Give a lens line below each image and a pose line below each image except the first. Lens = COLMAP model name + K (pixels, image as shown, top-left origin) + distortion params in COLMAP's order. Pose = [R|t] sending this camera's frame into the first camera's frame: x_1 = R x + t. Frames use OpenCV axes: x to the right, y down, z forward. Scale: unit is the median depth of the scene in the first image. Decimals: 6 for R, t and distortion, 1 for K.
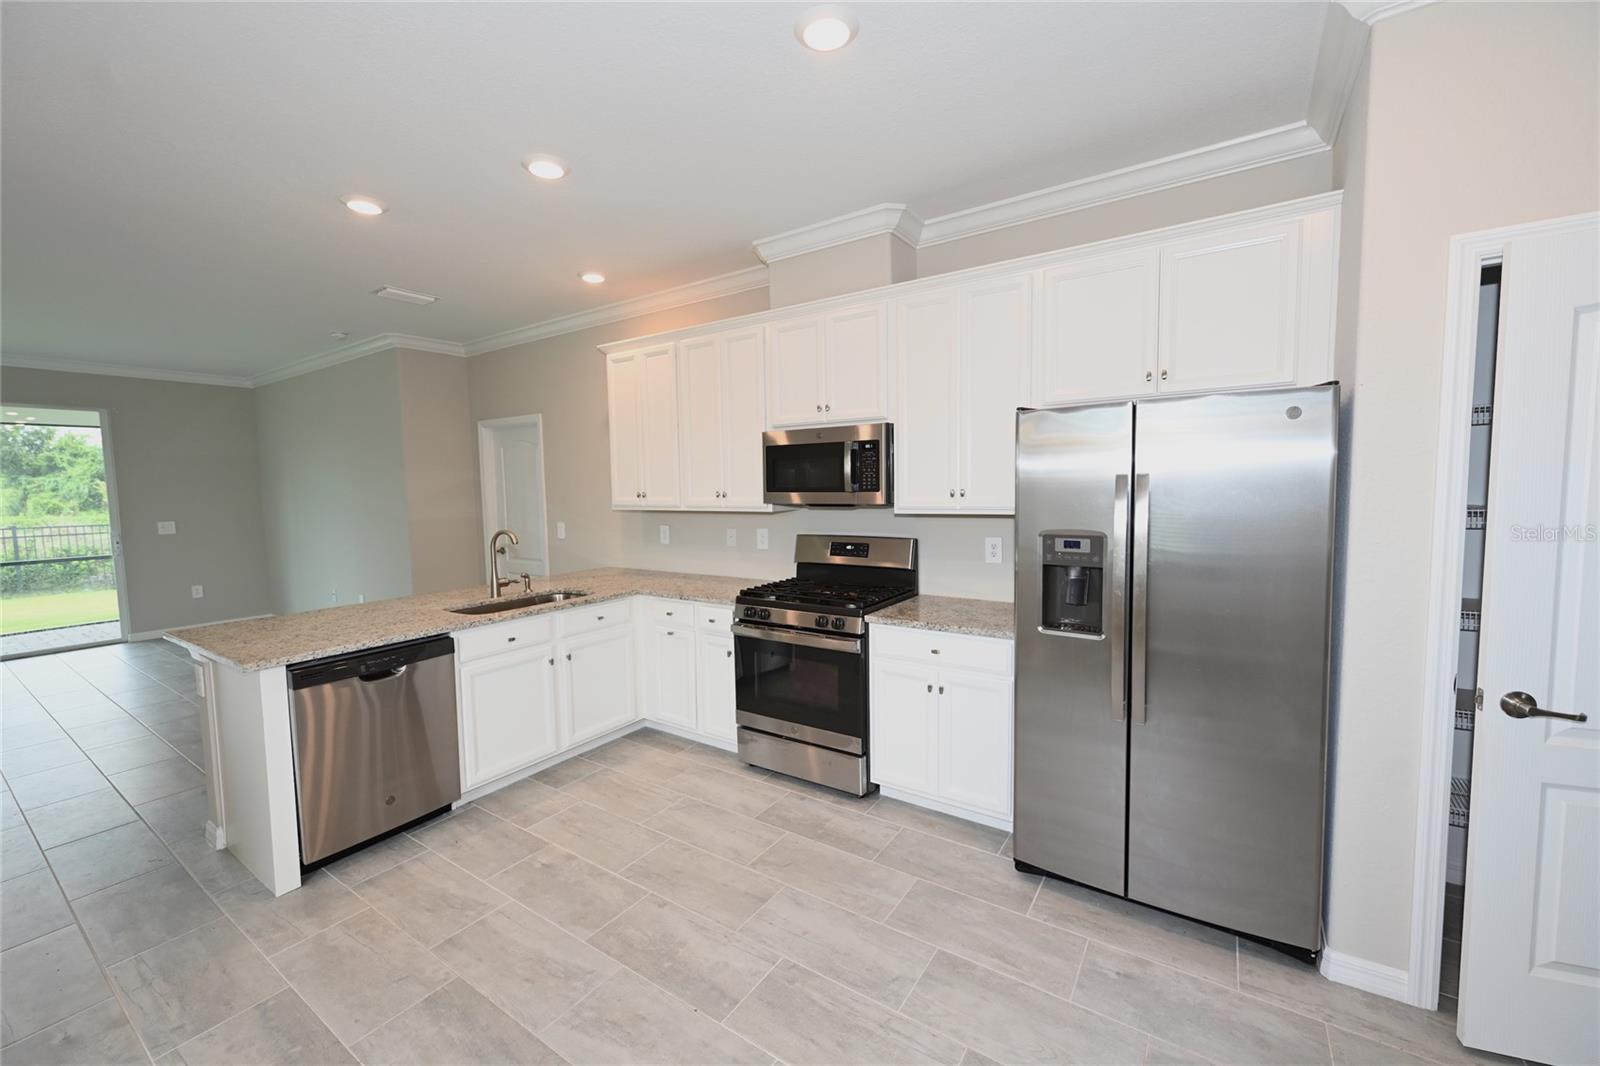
lens RADIAL K [[640.9, 0, 800.0], [0, 640.9, 533.0], [0, 0, 1]] dist [-0.001295, -0.000214]
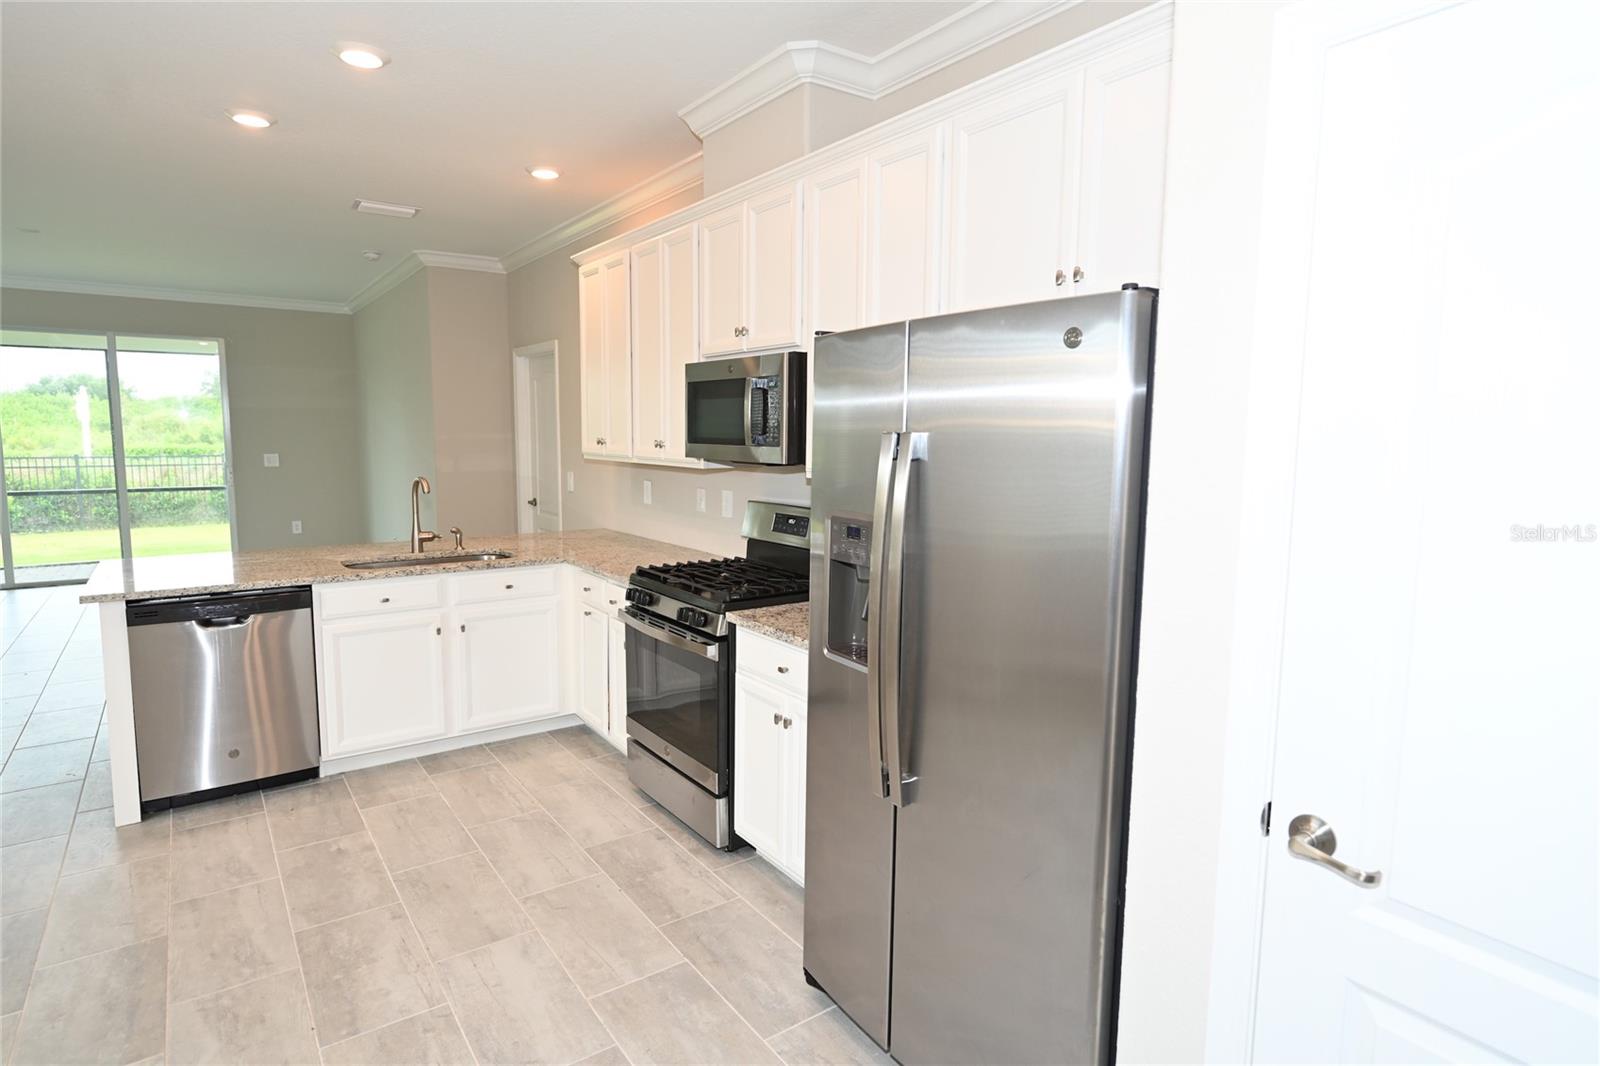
lens RADIAL K [[863.5, 0, 800.0], [0, 863.5, 533.0], [0, 0, 1]] dist [-0.001116, -0.000529]
pose [[0.935976, 0.067738, -0.345486, 0.491291], [-0.052596, 0.997207, 0.053027, -0.020246], [0.348114, -0.031461, 0.936924, 0.083898]]
